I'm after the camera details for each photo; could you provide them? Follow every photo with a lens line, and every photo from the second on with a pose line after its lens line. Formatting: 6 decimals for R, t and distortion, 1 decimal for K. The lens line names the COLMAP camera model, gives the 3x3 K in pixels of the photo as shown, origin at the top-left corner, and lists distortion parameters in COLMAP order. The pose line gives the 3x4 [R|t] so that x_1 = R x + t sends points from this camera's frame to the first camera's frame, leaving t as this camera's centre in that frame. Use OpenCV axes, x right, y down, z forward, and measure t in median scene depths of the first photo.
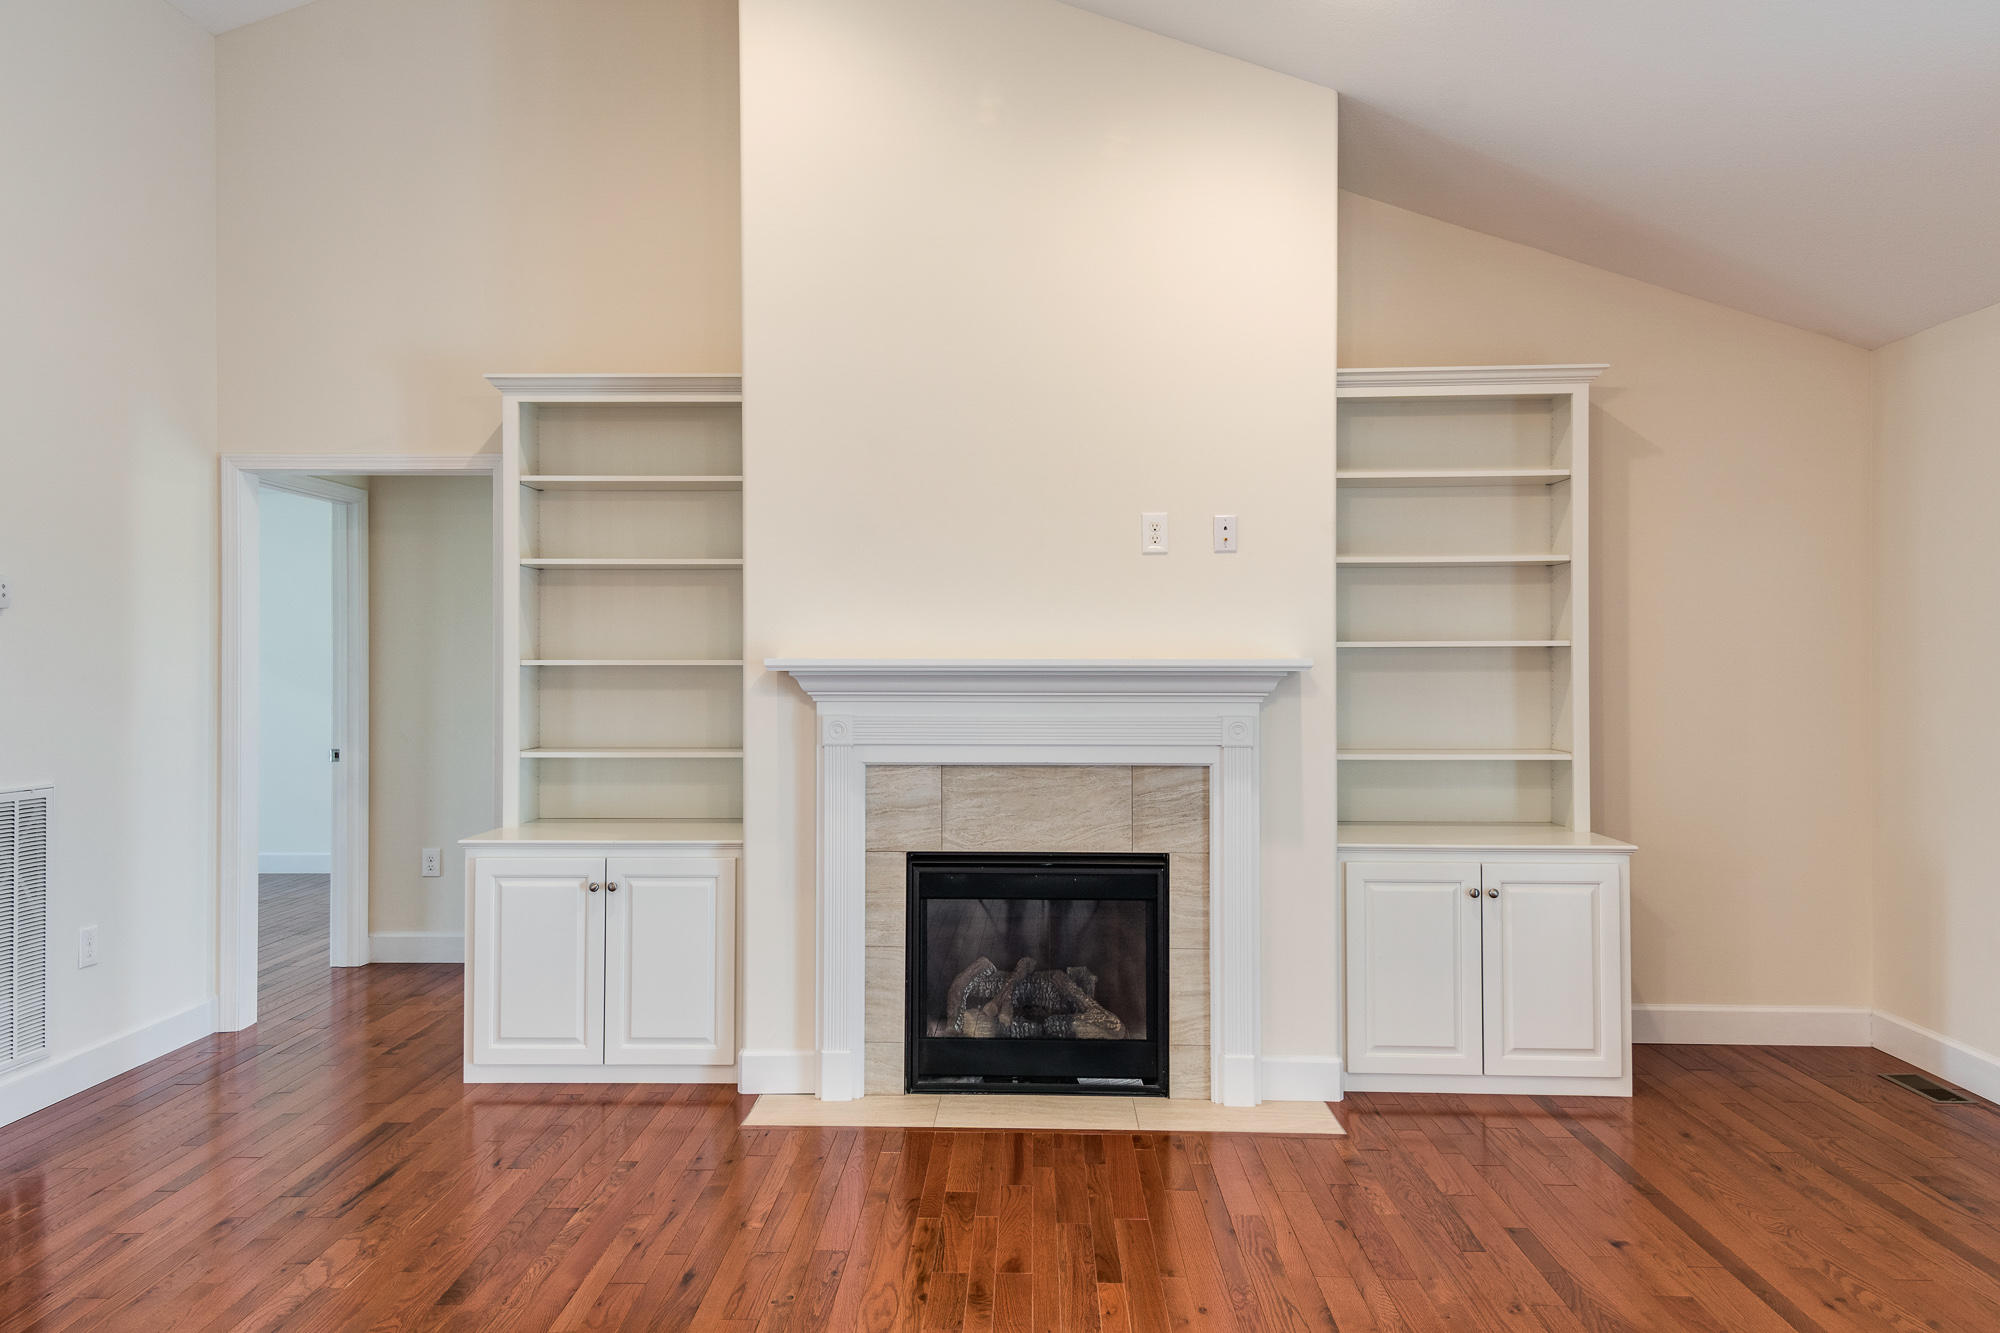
lens RADIAL K [[1350.7, 0, 986.6], [0, 1350.7, 667.8], [0, 0, 1]] dist [0.042954, -0.007385]
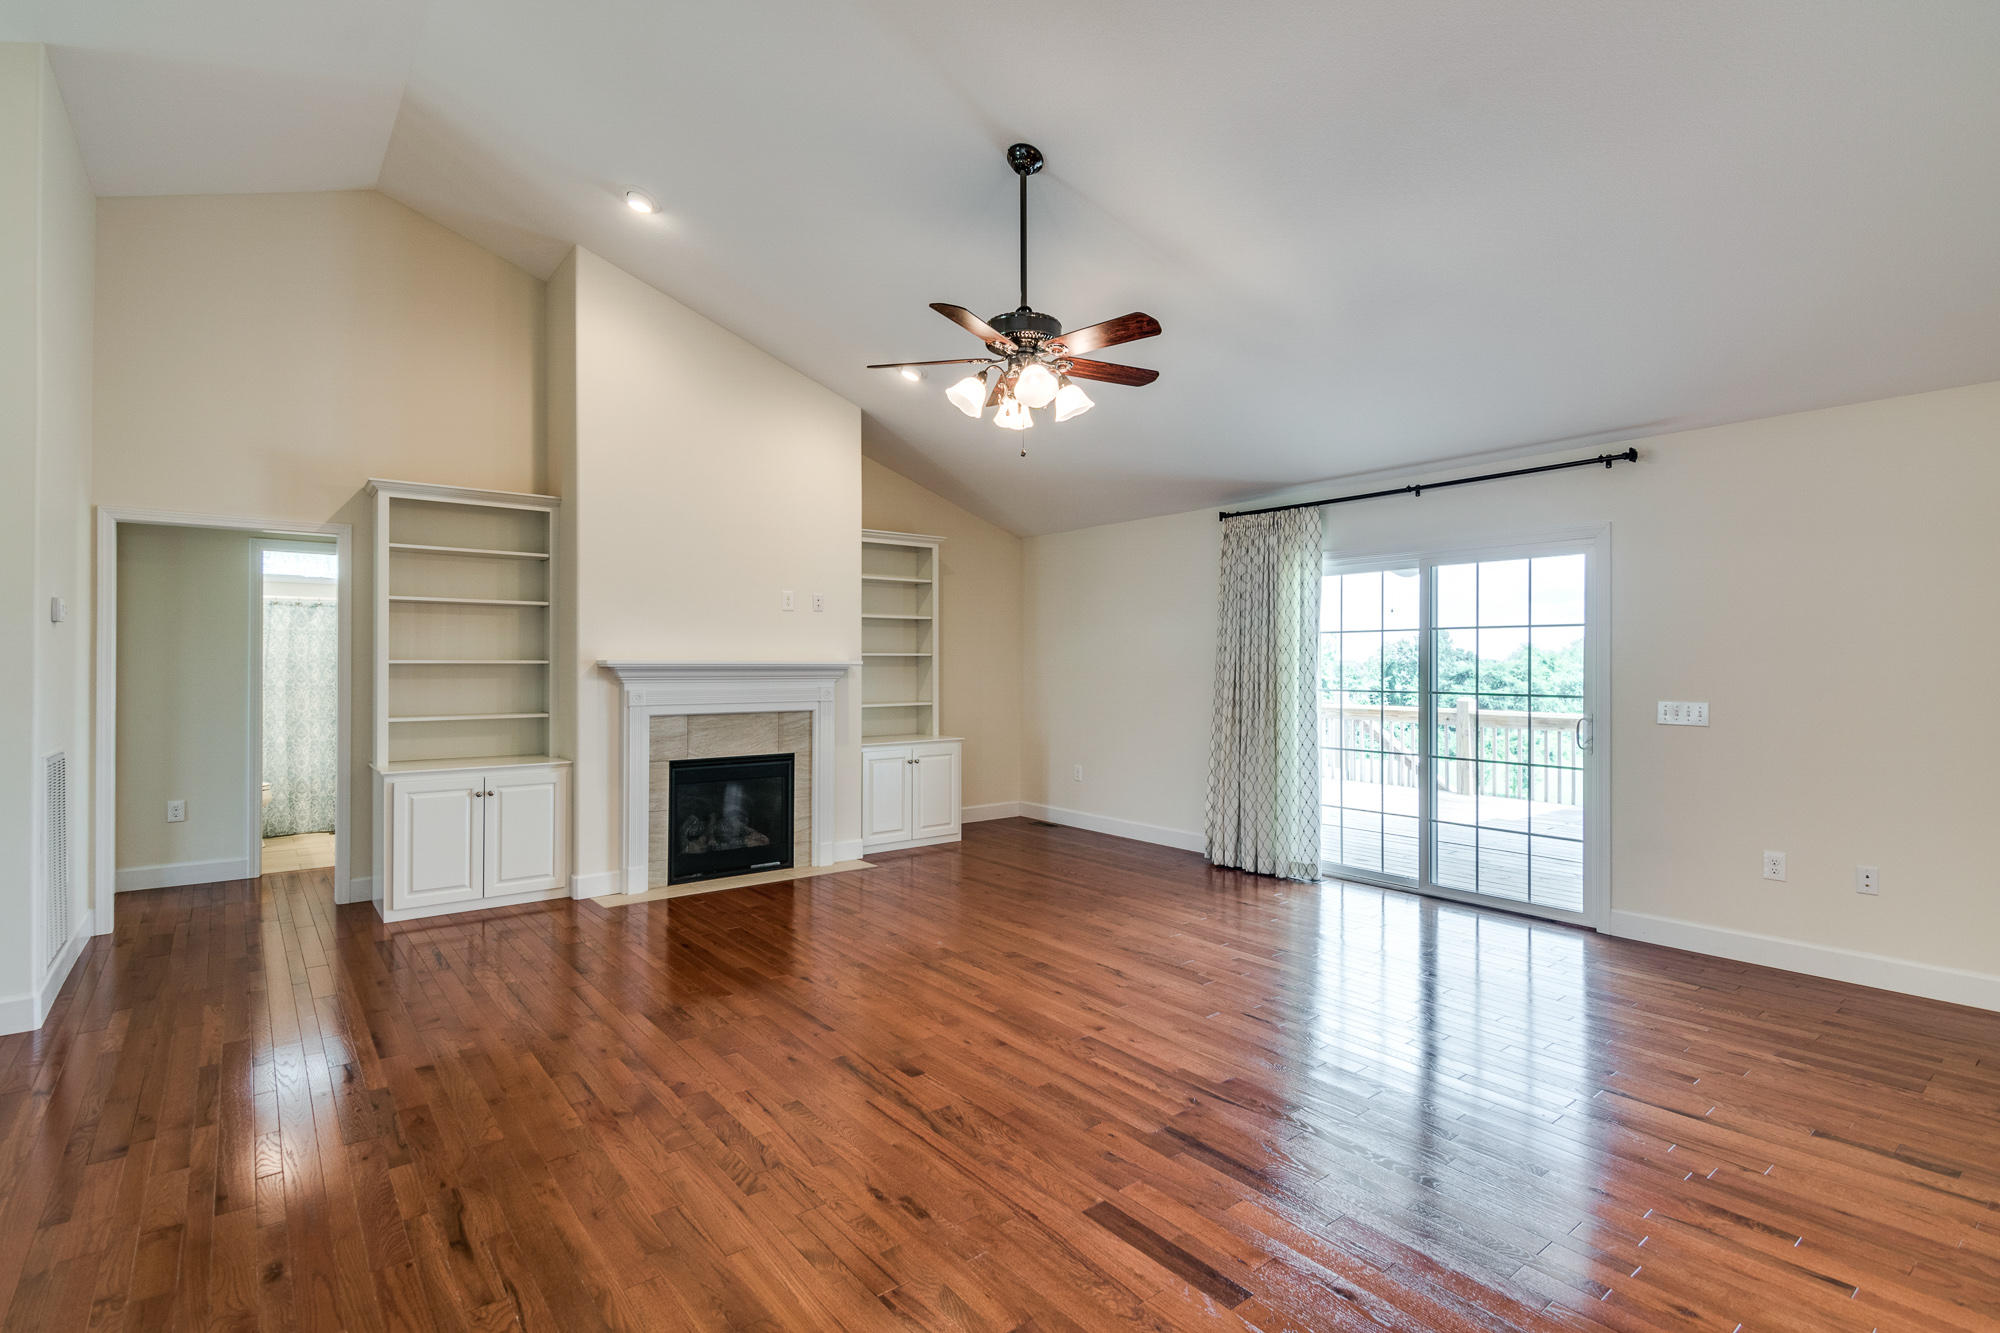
lens RADIAL K [[952.3, 0, 983.7], [0, 952.3, 660.9], [0, 0, 1]] dist [0.016110, -0.002639]
pose [[0.771009, 0.003566, 0.636815, -0.580235], [0.000308, 0.999982, -0.005972, 0.002363], [-0.636825, 0.004800, 0.770994, -0.333590]]
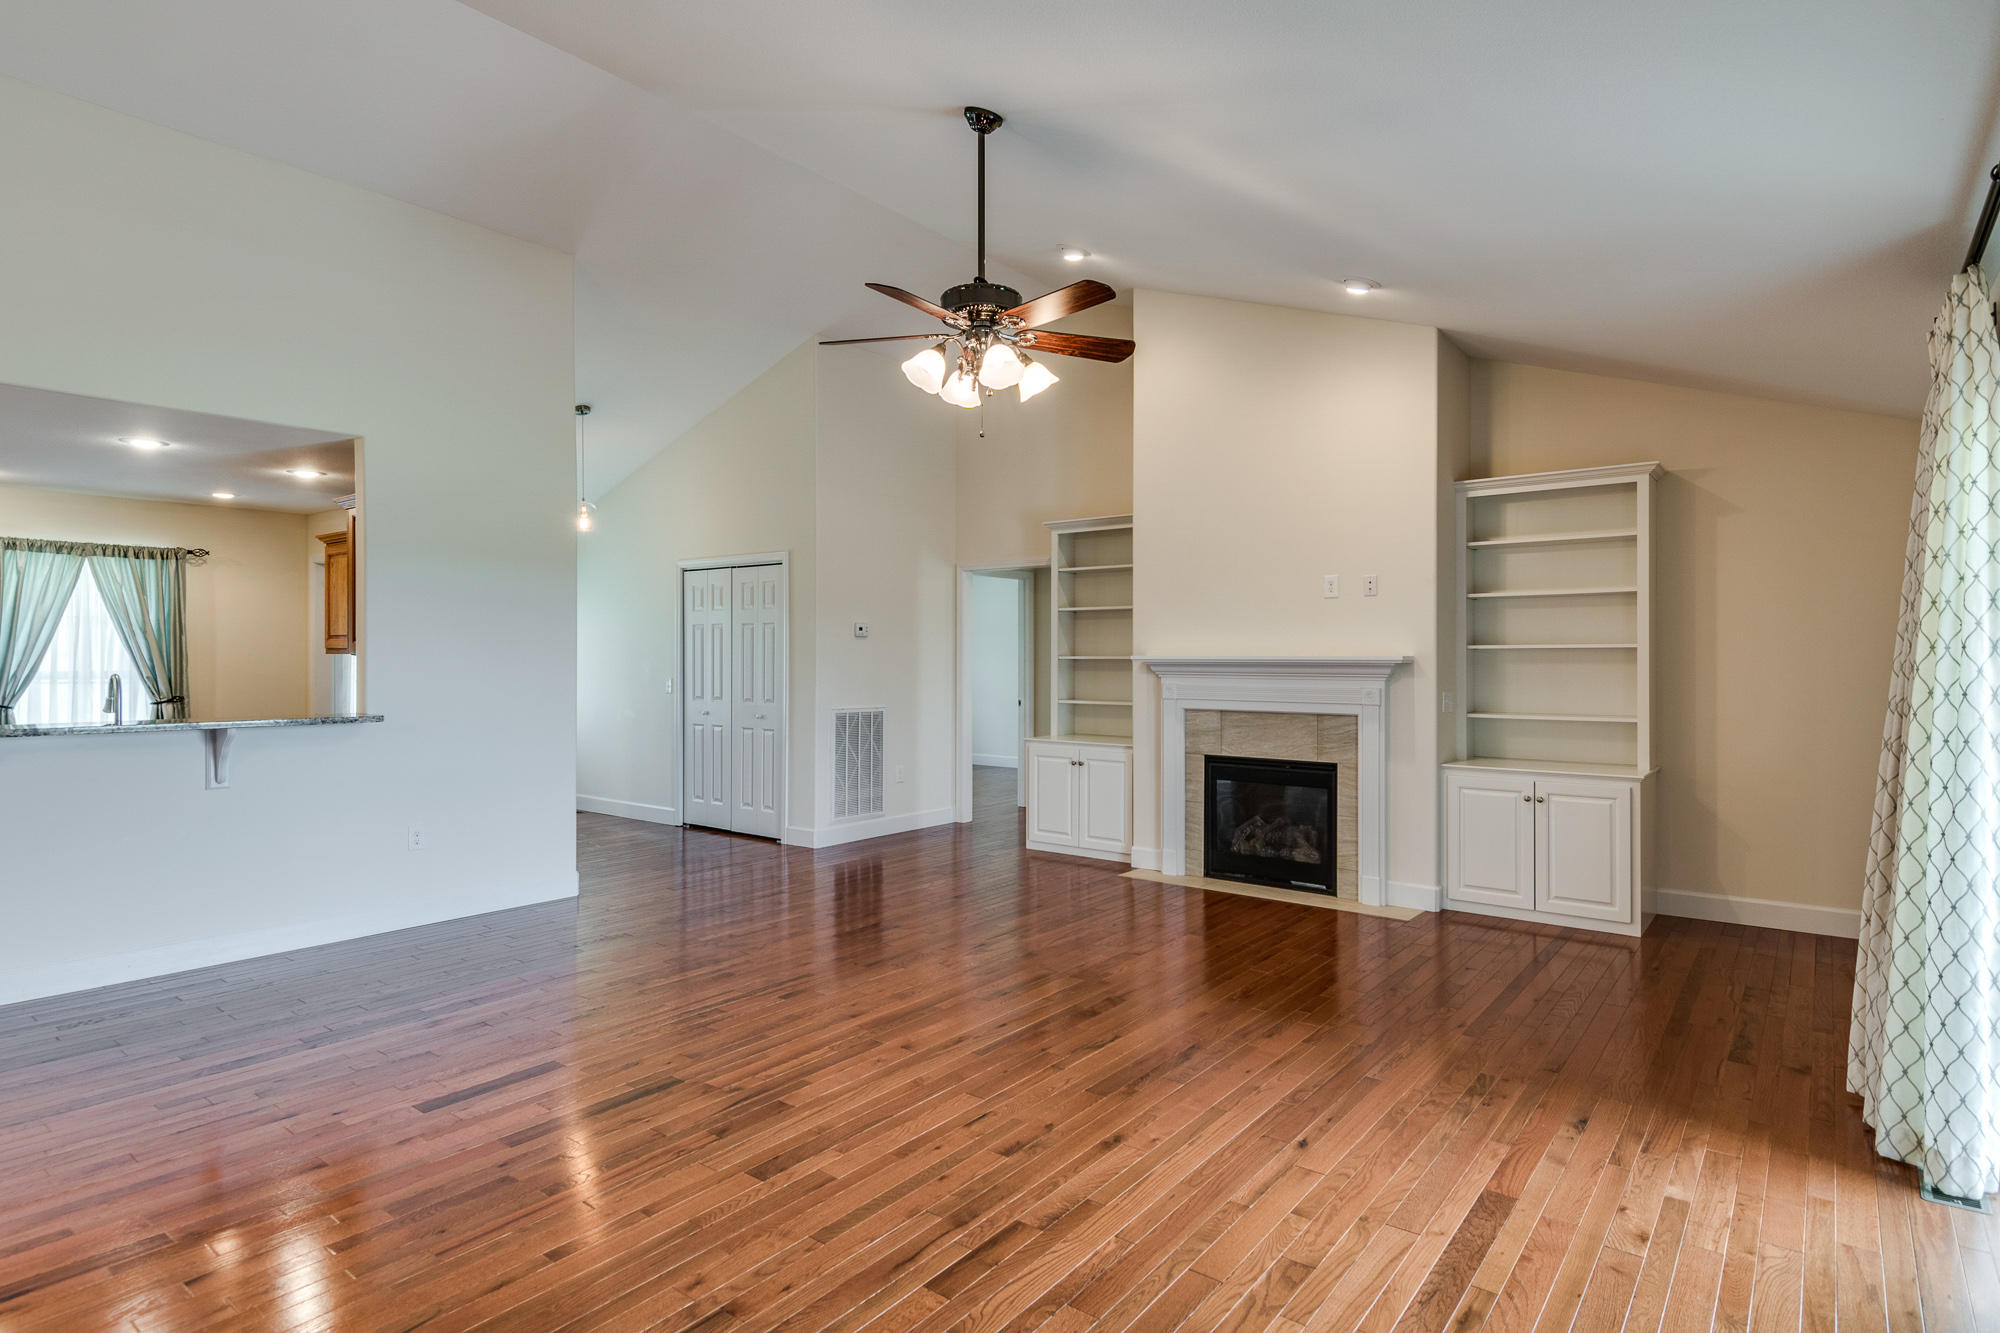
lens RADIAL K [[1037.8, 0, 979.8], [0, 1037.8, 666.1], [0, 0, 1]] dist [0.003131, 0.000058]
pose [[0.799976, 0.005785, -0.600004, 0.580853], [-0.002986, 0.999980, 0.005660, 0.000469], [0.600024, -0.002736, 0.799977, -0.397489]]
